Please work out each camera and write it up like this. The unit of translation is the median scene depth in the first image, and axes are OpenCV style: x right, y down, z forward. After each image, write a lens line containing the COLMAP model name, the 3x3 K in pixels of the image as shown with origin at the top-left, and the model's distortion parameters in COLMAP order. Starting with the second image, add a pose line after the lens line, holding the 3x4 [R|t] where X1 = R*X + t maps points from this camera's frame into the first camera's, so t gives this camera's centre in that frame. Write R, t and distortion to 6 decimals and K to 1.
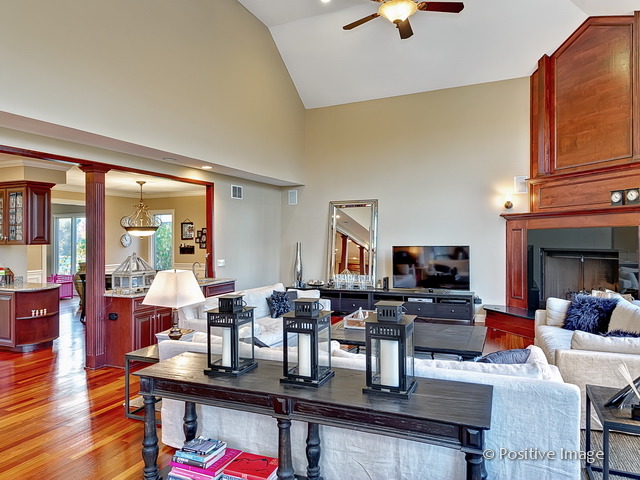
lens RADIAL K [[431.8, 0, 320.0], [0, 431.8, 241.2], [0, 0, 1]] dist [0.028926, -0.014155]
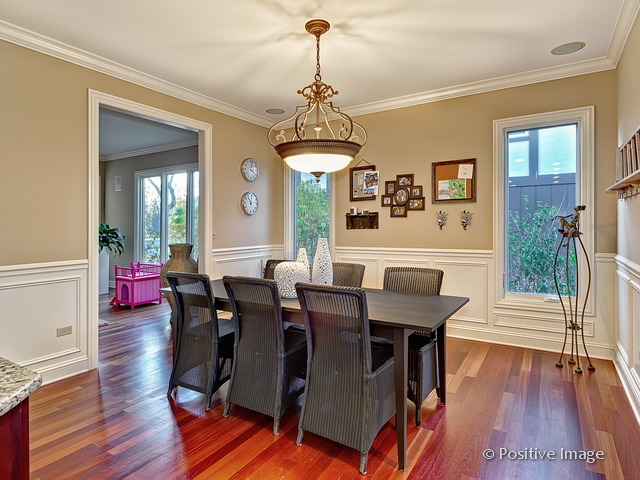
lens RADIAL K [[405.3, 0, 324.6], [0, 405.3, 229.4], [0, 0, 1]] dist [-0.008431, 0.000015]
pose [[0.987567, -0.005962, -0.157087, -0.280702], [0.006925, 0.999960, 0.005586, 0.028257], [0.157048, -0.006604, 0.987569, 0.527374]]
